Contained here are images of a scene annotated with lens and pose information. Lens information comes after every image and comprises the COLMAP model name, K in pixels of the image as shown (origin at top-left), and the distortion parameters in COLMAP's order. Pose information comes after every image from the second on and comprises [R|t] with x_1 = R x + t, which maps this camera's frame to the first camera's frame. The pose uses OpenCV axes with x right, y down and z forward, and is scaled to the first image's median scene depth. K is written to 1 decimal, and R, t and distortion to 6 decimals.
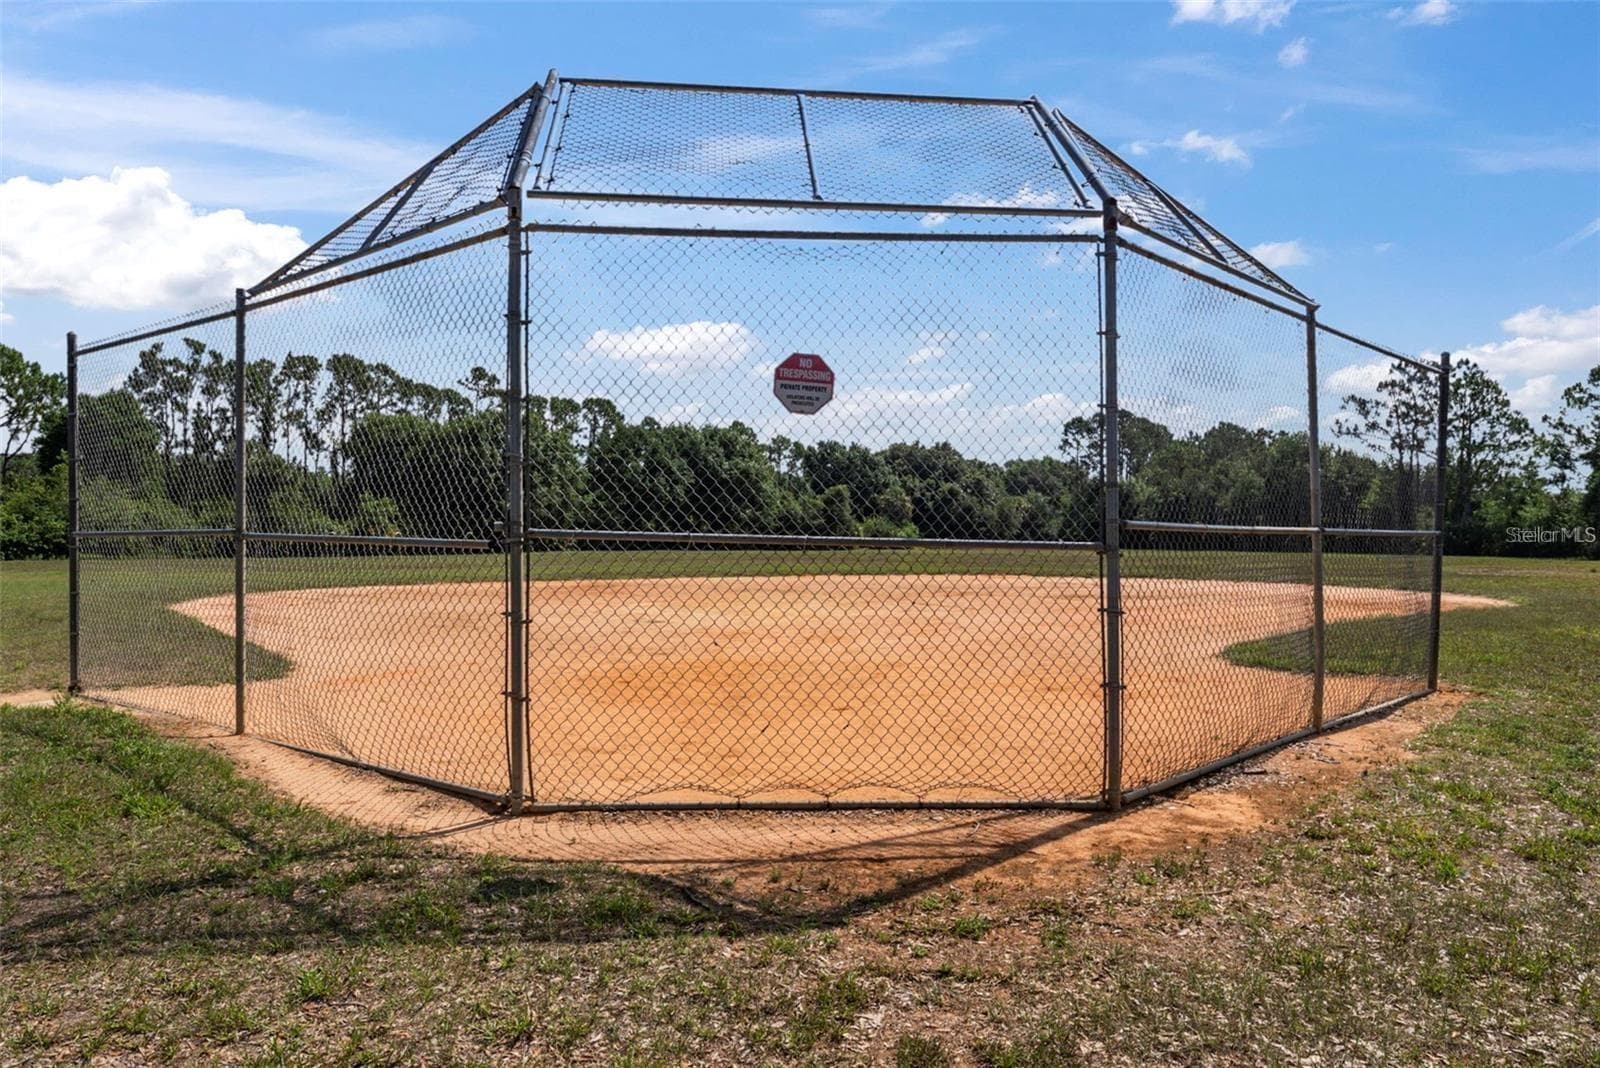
lens RADIAL K [[1269.6, 0, 800.0], [0, 1269.6, 534.0], [0, 0, 1]] dist [0.001939, 0.000292]
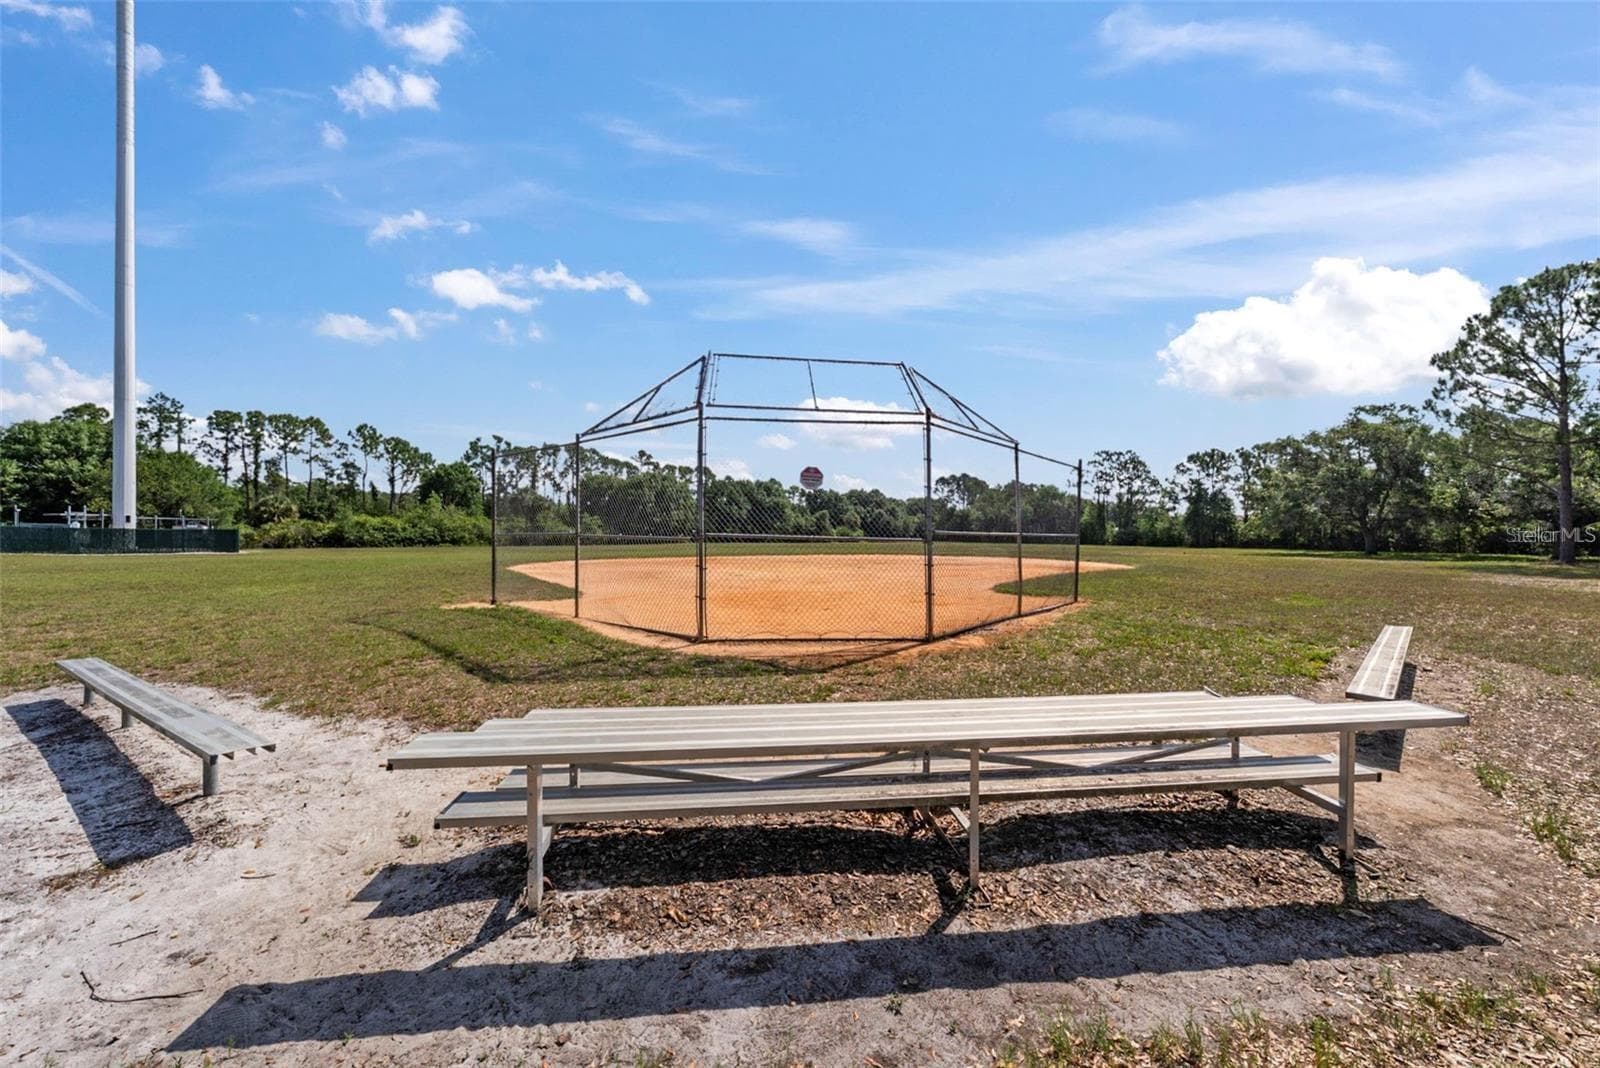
lens RADIAL K [[1269.6, 0, 800.0], [0, 1269.6, 534.0], [0, 0, 1]] dist [0.001939, 0.000292]
pose [[0.999849, 0.001930, 0.017275, -0.042288], [-0.001956, 0.999997, 0.001475, -0.004294], [-0.017272, -0.001509, 0.999850, -1.037023]]
